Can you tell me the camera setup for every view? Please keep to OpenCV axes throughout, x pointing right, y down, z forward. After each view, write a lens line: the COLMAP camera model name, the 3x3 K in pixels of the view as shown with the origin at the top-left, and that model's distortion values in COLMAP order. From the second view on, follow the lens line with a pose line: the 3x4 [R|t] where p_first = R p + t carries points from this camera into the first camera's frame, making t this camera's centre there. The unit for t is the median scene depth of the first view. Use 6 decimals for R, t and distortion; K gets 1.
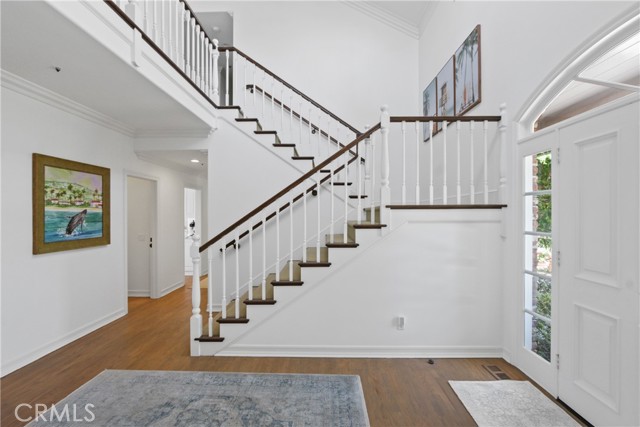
lens RADIAL K [[293.4, 0, 317.4], [0, 293.4, 213.3], [0, 0, 1]] dist [-0.019035, 0.002712]
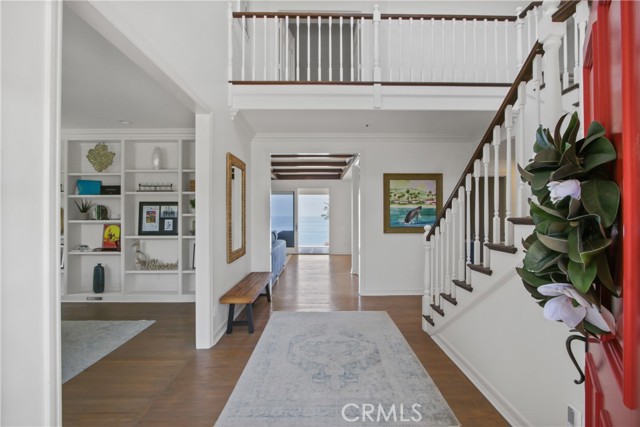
lens RADIAL K [[293.4, 0, 317.6], [0, 293.4, 214.6], [0, 0, 1]] dist [-0.019035, 0.002712]
pose [[0.045312, 0.003796, -0.998966, 0.666432], [0.004861, 0.999980, 0.004020, 0.022274], [0.998961, -0.005038, 0.045292, 0.489789]]
